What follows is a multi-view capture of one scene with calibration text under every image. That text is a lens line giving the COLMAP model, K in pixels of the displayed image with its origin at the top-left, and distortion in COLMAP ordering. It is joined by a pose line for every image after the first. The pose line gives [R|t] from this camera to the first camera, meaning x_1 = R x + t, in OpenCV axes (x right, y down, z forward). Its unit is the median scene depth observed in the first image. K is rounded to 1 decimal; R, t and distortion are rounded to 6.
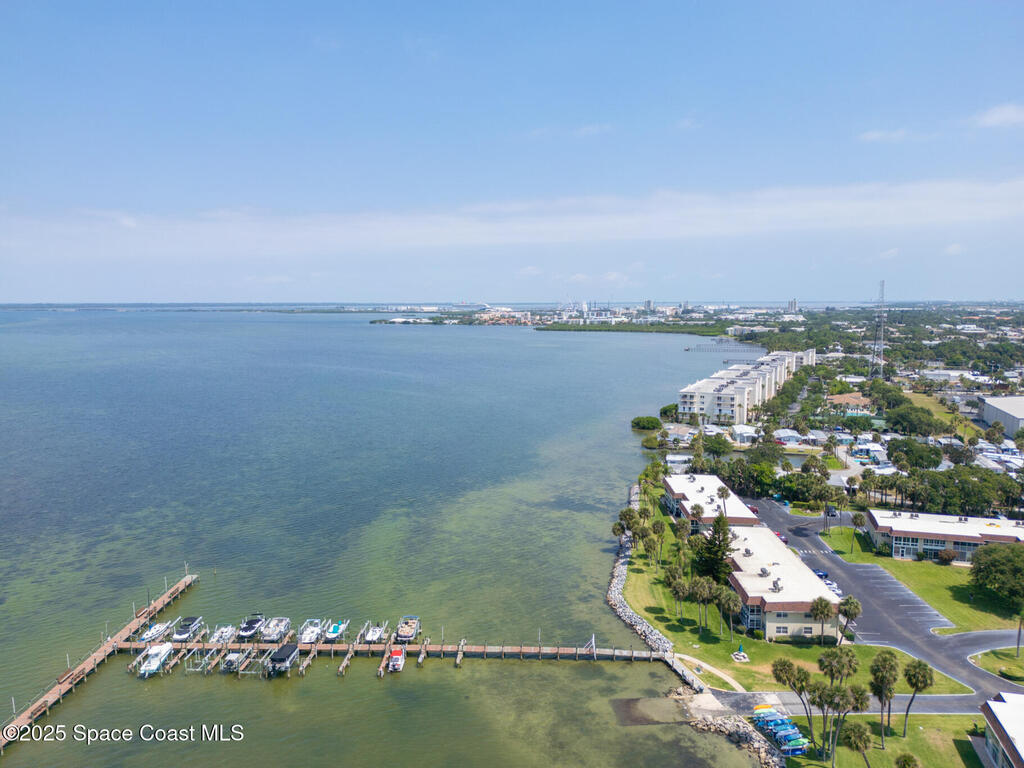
lens RADIAL K [[769.1, 0, 512.0], [0, 769.1, 384.0], [0, 0, 1]] dist [0.045781, -0.003675]
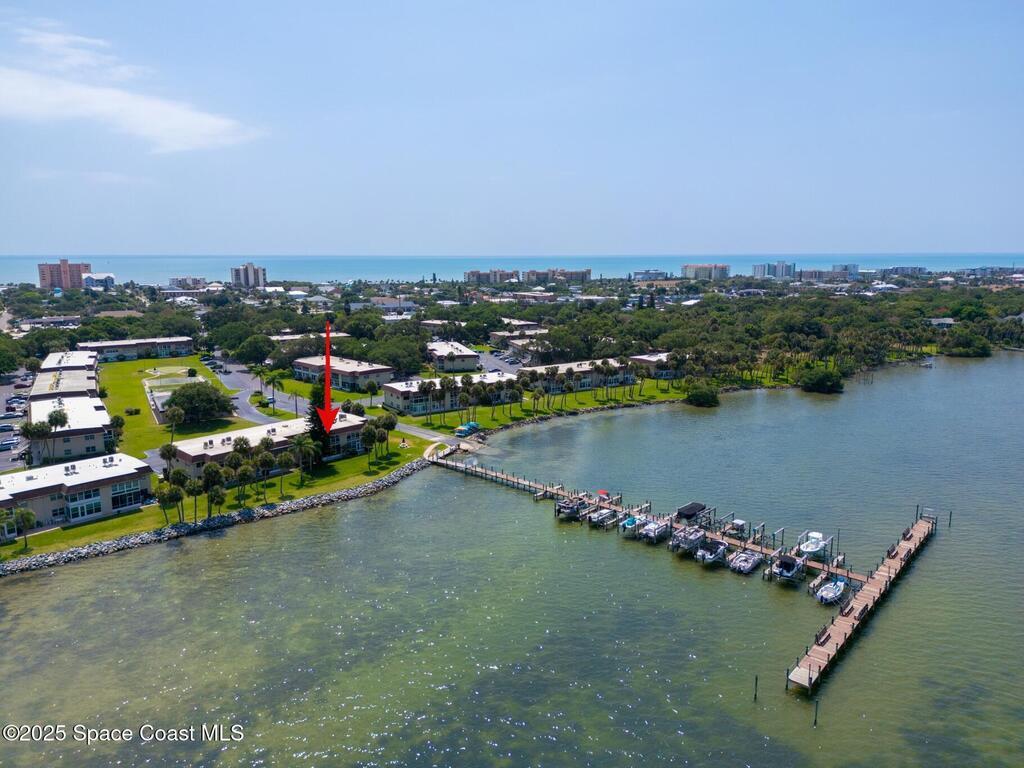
lens RADIAL K [[769.1, 0, 512.0], [0, 769.1, 384.0], [0, 0, 1]] dist [0.045781, -0.003675]
pose [[-0.783591, -0.097404, 0.613594, -0.676645], [0.077776, 0.964484, 0.252431, -0.103239], [-0.616389, 0.245525, -0.748185, 1.747624]]
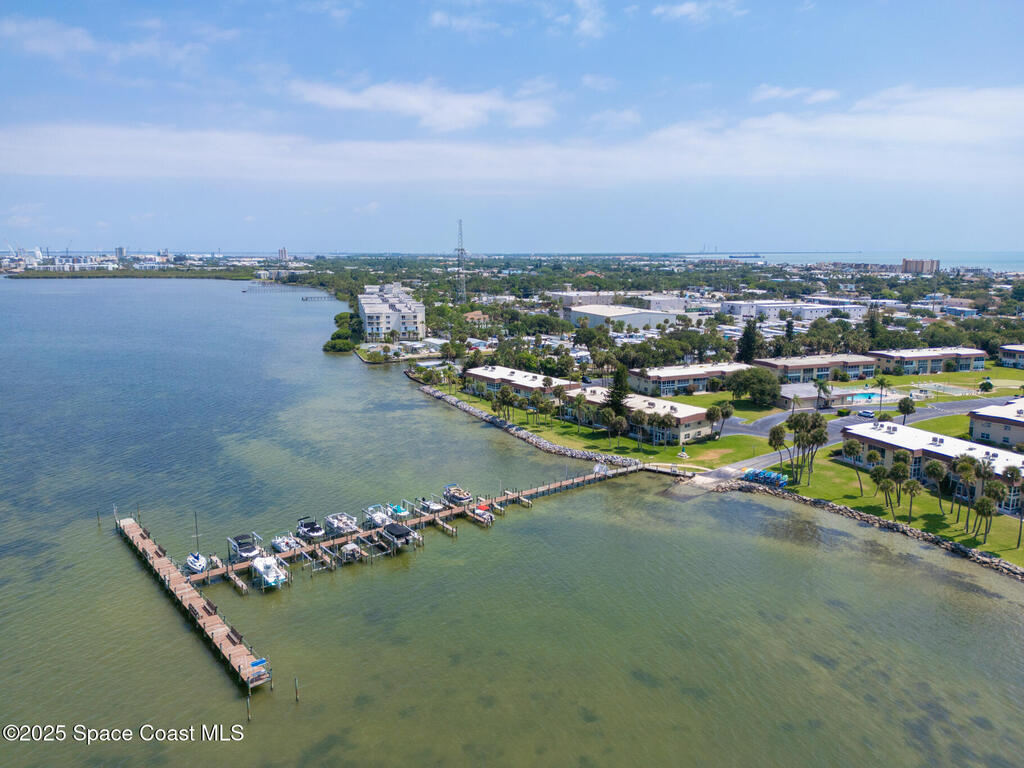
lens RADIAL K [[736.6, 0, 524.3], [0, 736.6, 384.3], [0, 0, 1]] dist [0.078996, -0.057453]
pose [[0.767869, -0.112824, 0.630594, -0.695052], [0.069826, 0.993244, 0.092682, 0.067984], [-0.636791, -0.027135, 0.770559, 0.129234]]
